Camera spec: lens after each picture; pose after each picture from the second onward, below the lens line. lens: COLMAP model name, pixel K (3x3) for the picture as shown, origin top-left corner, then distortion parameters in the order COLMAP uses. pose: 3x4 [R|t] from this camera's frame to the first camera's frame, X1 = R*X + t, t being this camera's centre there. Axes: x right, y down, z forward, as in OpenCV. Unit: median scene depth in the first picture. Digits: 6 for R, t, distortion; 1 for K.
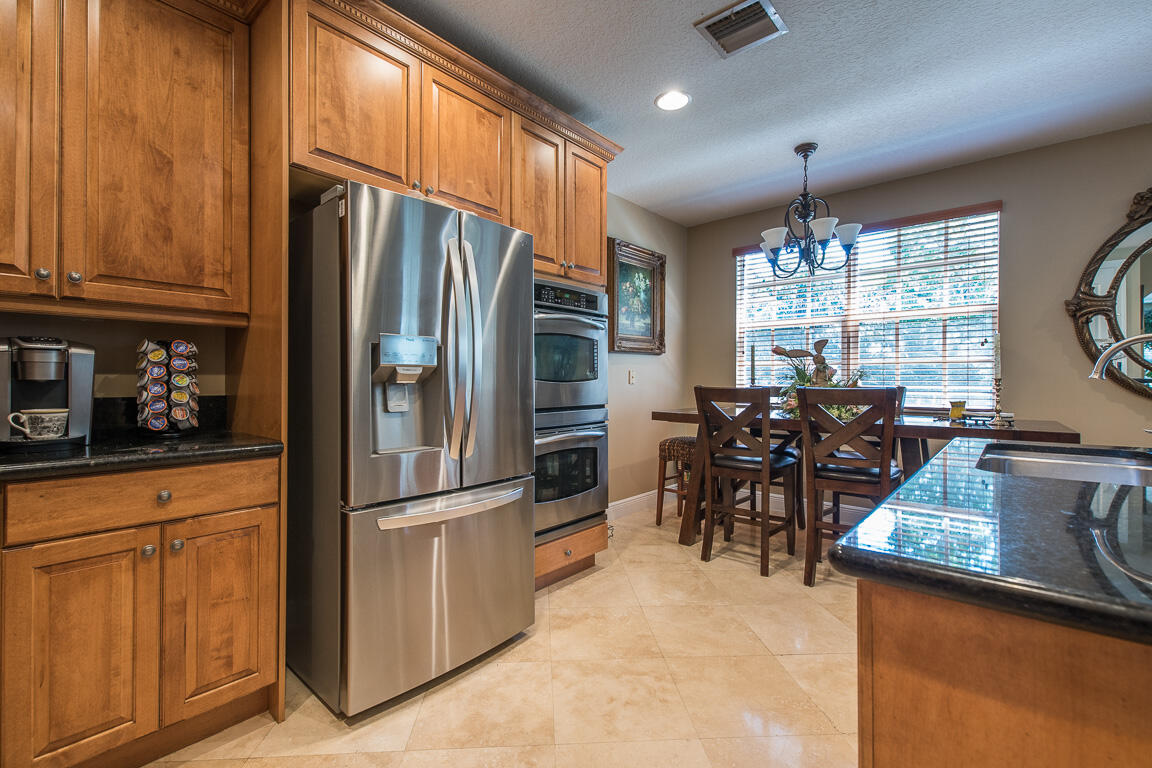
lens RADIAL K [[499.1, 0, 568.1], [0, 499.1, 391.7], [0, 0, 1]] dist [-0.013899, -0.004162]
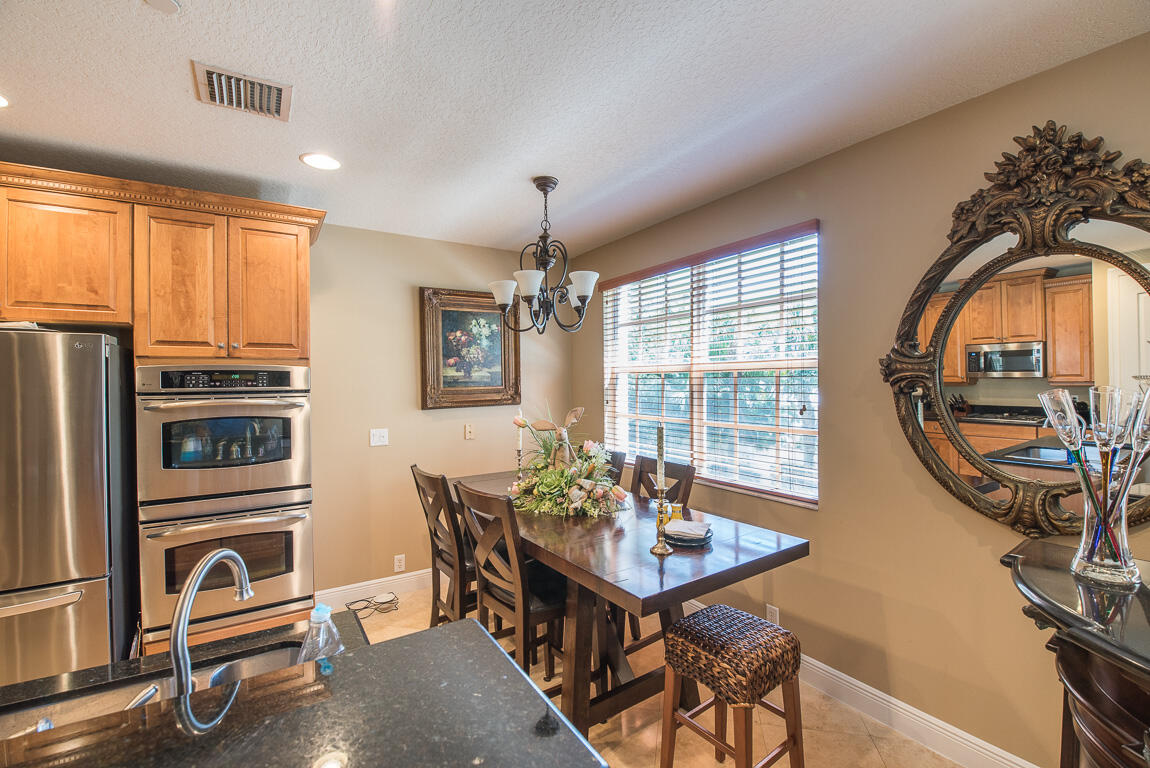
lens RADIAL K [[498.2, 0, 585.2], [0, 498.2, 389.3], [0, 0, 1]] dist [-0.013899, -0.004162]
pose [[0.968009, -0.002767, -0.250901, 1.190892], [0.001673, 0.999988, -0.004575, -0.214565], [0.250911, 0.004009, 0.968002, 0.317635]]
